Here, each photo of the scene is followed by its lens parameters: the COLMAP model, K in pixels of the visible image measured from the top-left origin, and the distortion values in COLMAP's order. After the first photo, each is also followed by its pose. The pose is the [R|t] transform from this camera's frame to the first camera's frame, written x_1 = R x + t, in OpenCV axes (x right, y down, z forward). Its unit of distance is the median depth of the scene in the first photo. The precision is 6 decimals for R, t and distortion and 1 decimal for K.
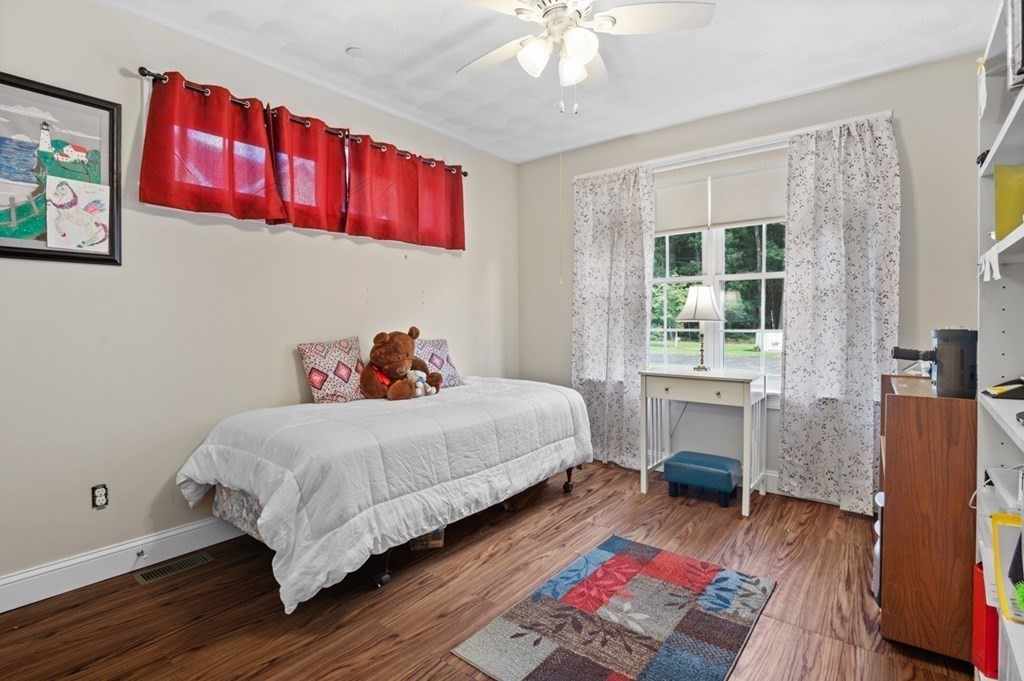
lens RADIAL K [[488.2, 0, 510.1], [0, 488.2, 331.4], [0, 0, 1]] dist [-0.001877, -0.001087]
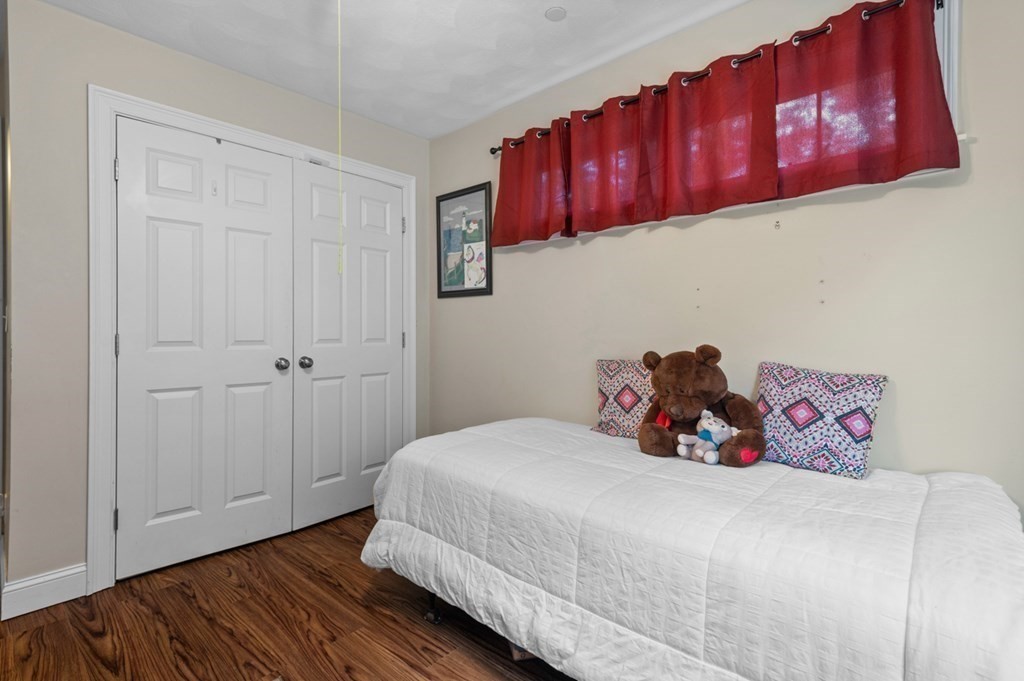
lens RADIAL K [[488.2, 0, 509.4], [0, 488.2, 339.4], [0, 0, 1]] dist [-0.001877, -0.001087]
pose [[-0.066659, 0.008231, -0.997742, 0.627678], [-0.028613, 0.999539, 0.010158, -0.021497], [0.997366, 0.029225, -0.066392, 1.178716]]
